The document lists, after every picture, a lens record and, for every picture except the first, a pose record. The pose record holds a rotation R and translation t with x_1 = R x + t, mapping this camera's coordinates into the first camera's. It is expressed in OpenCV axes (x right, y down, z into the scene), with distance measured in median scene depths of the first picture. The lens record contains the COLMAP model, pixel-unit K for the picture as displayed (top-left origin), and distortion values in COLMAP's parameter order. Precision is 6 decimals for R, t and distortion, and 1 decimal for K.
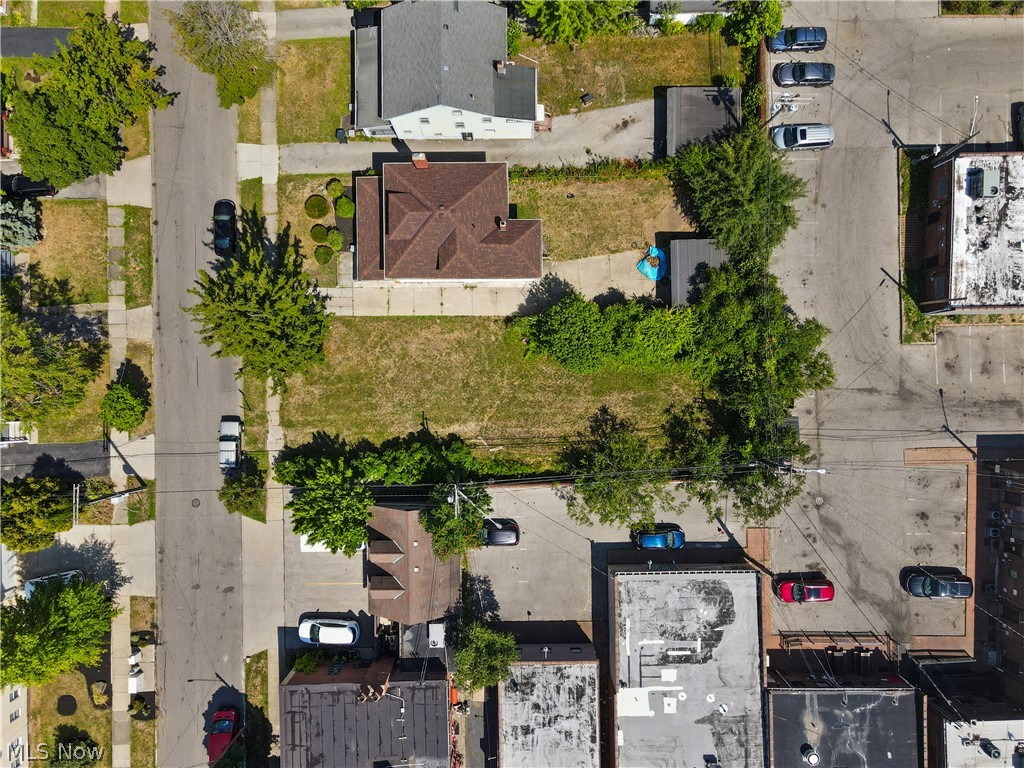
lens RADIAL K [[757.8, 0, 517.0], [0, 757.8, 385.7], [0, 0, 1]] dist [0.018310, 0.001187]
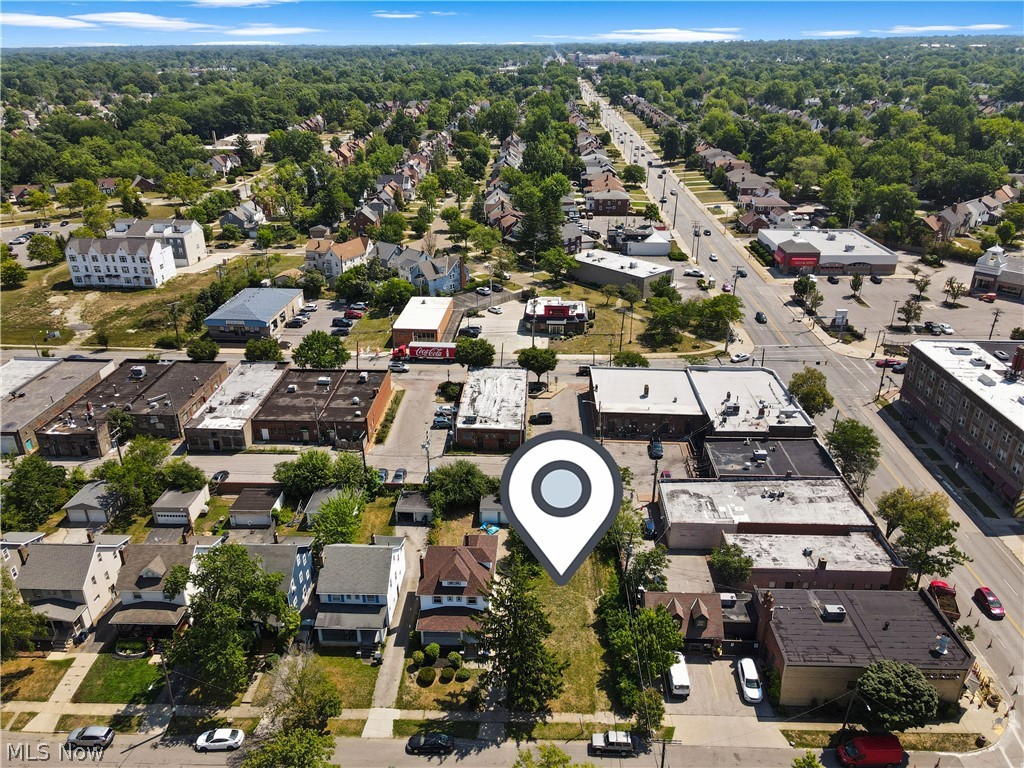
lens RADIAL K [[748.9, 0, 513.8], [0, 748.9, 388.9], [0, 0, 1]] dist [0.024471, 0.002980]
pose [[0.051386, -0.416642, 0.907617, -1.236356], [0.998675, 0.018873, -0.047877, -0.030566], [0.002818, 0.908875, 0.417060, -0.000939]]
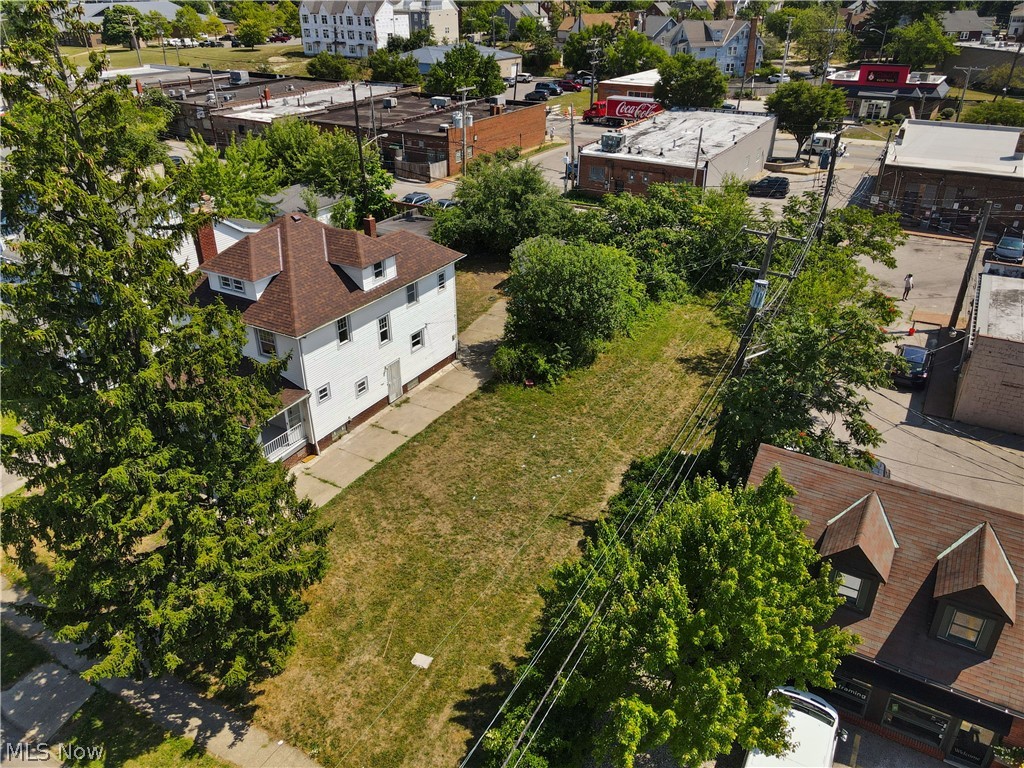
lens RADIAL K [[757.8, 0, 517.0], [0, 757.8, 385.7], [0, 0, 1]] dist [0.018310, 0.001187]
pose [[0.511962, -0.402059, 0.759107, -0.457361], [0.859007, 0.240930, -0.451730, 0.208165], [-0.001270, 0.883346, 0.468719, 0.714830]]
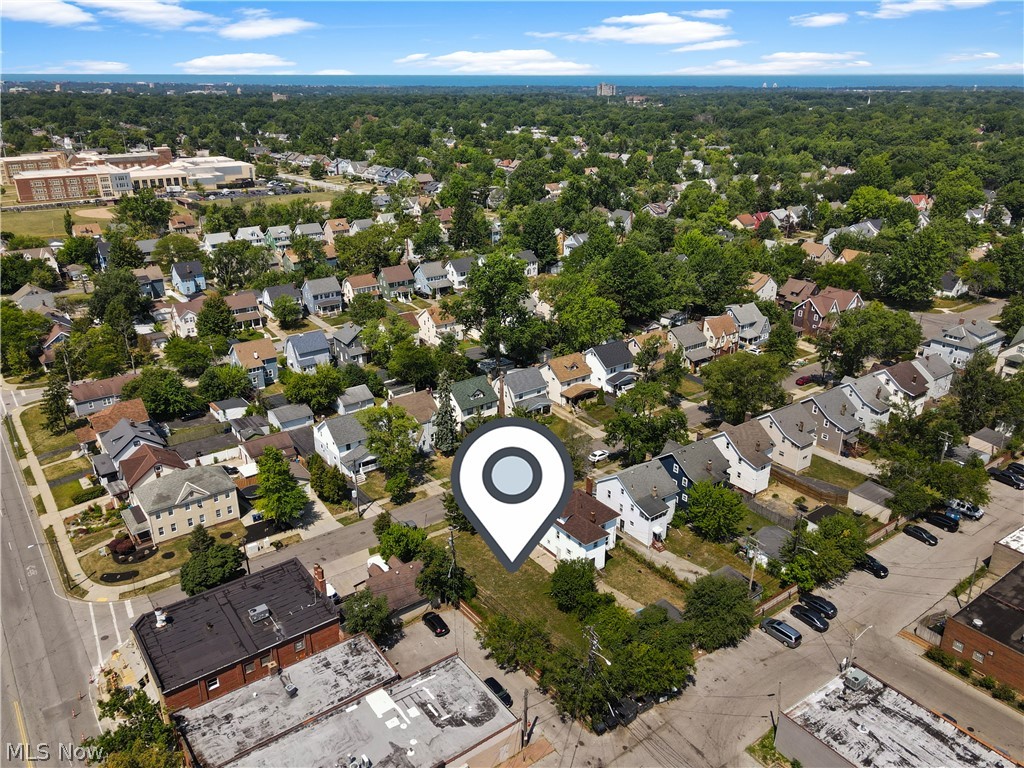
lens RADIAL K [[757.8, 0, 517.0], [0, 757.8, 385.7], [0, 0, 1]] dist [0.018310, 0.001187]
pose [[0.585902, 0.314145, -0.747015, 1.006798], [-0.810381, 0.226065, -0.540534, 0.751114], [-0.000932, 0.922067, 0.387029, 0.009337]]
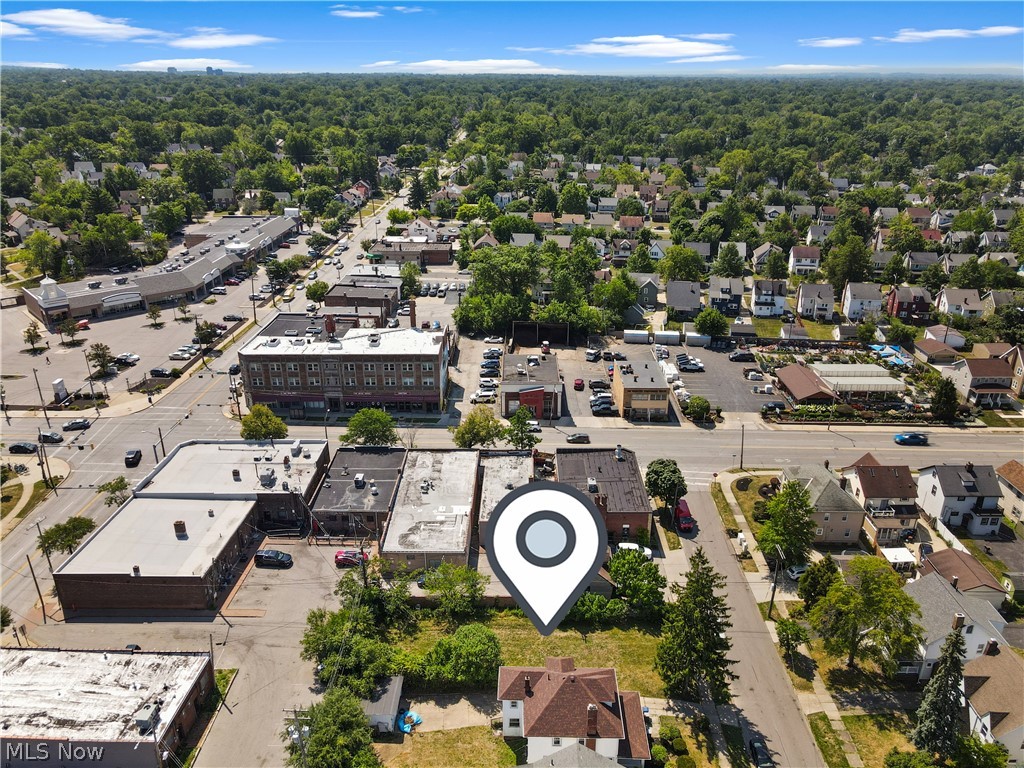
lens RADIAL K [[757.8, 0, 517.0], [0, 757.8, 385.7], [0, 0, 1]] dist [0.018310, 0.001187]
pose [[-0.999593, -0.007759, 0.027452, -0.029684], [0.028322, -0.385266, 0.922371, -1.103306], [0.003420, 0.922773, 0.385329, 0.001792]]
